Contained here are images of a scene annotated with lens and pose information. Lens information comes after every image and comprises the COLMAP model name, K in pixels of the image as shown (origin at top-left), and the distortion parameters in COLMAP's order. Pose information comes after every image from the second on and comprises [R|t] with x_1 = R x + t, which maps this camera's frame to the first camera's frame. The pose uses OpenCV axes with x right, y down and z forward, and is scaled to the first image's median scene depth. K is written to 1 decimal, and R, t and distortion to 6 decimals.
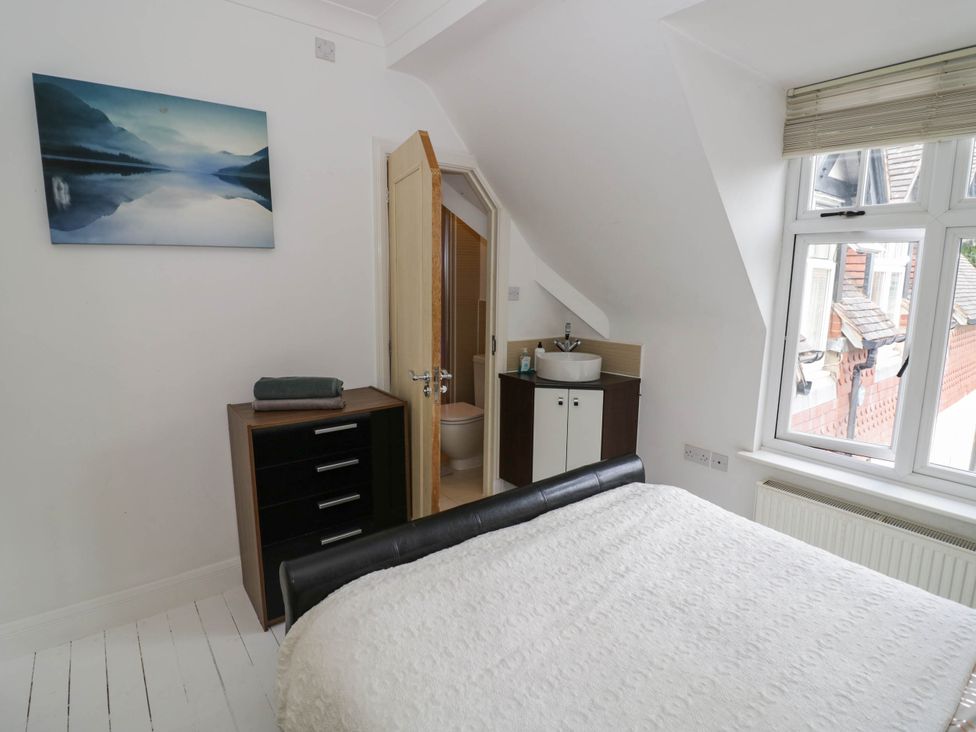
lens RADIAL K [[511.0, 0, 490.7], [0, 511.0, 357.4], [0, 0, 1]] dist [0.002579, -0.015094]
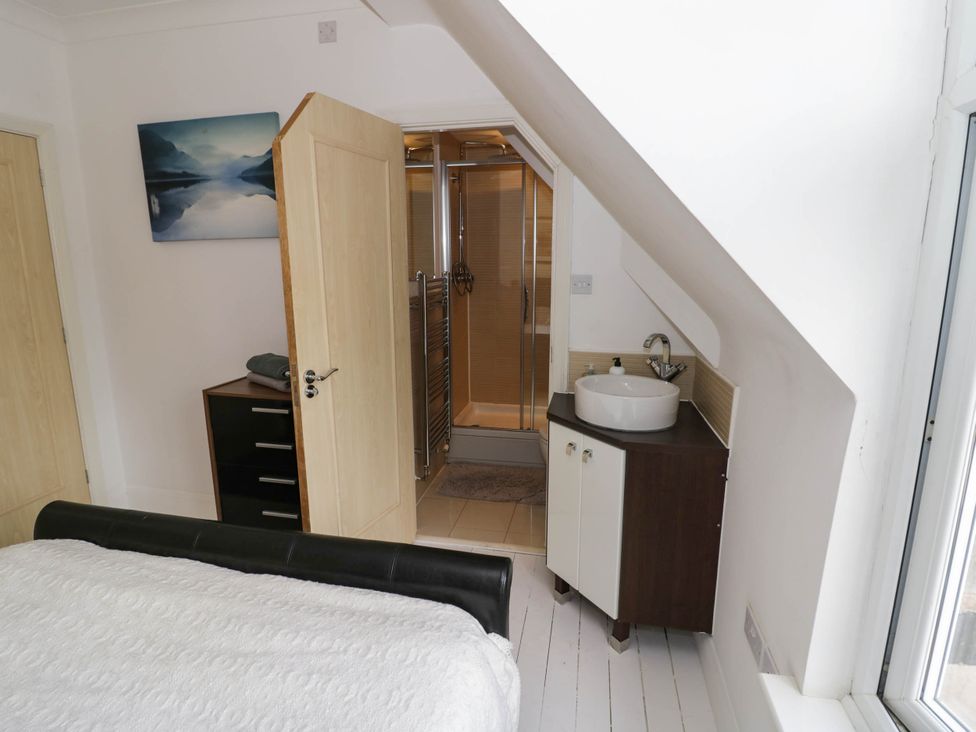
lens RADIAL K [[511.0, 0, 490.7], [0, 511.0, 357.4], [0, 0, 1]] dist [0.002579, -0.015094]
pose [[0.644230, 0.129760, -0.753744, 0.789316], [-0.111120, 0.990926, 0.075617, -0.099883], [0.756717, 0.035042, 0.652803, 0.692431]]
